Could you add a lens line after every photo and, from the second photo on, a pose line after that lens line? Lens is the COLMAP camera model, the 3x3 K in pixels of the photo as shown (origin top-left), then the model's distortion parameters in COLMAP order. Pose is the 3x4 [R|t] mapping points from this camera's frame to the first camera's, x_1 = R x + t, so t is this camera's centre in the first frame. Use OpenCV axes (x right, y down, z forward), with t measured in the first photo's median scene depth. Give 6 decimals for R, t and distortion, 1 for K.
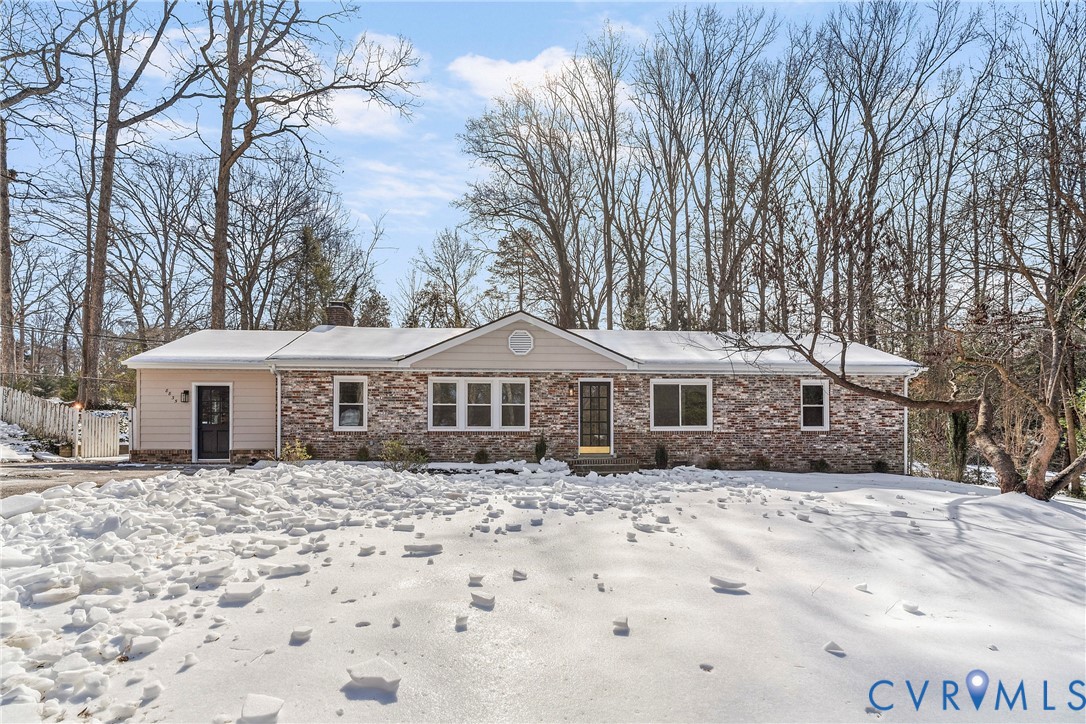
lens RADIAL K [[536.2, 0, 545.0], [0, 536.2, 381.7], [0, 0, 1]] dist [-0.000429, -0.000067]
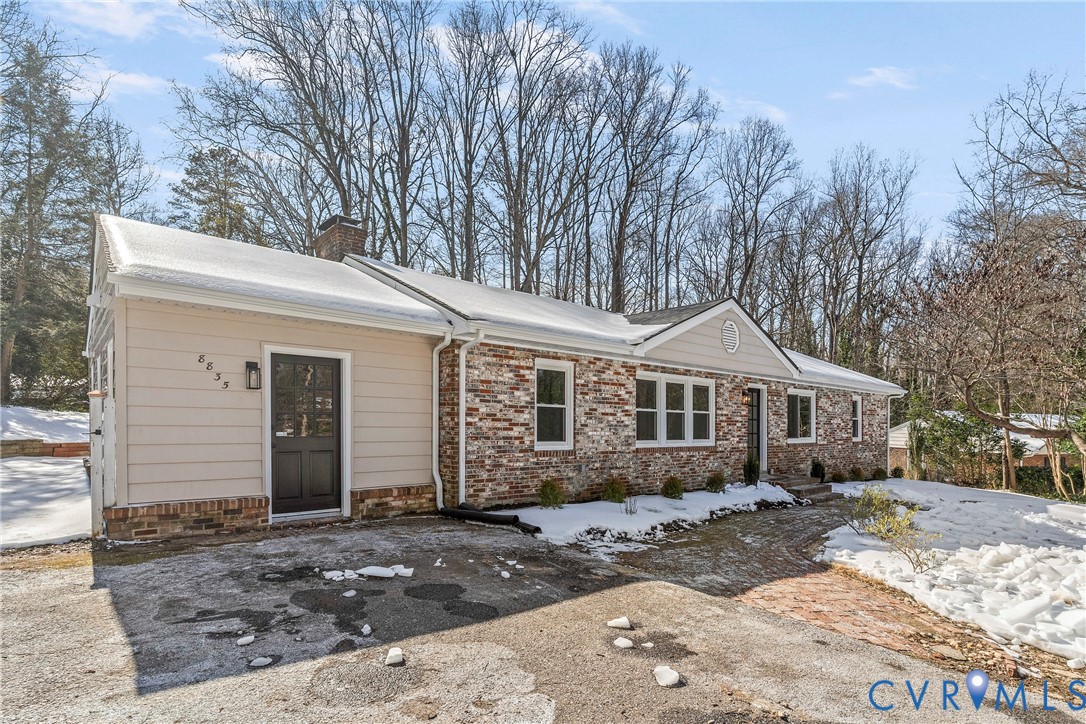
lens RADIAL K [[536.2, 0, 545.0], [0, 536.2, 381.7], [0, 0, 1]] dist [-0.000429, -0.000067]
pose [[0.808849, 0.061319, 0.584811, -0.728985], [-0.097443, 0.994775, 0.030469, -0.003939], [-0.579887, -0.081631, 0.810597, 0.504799]]
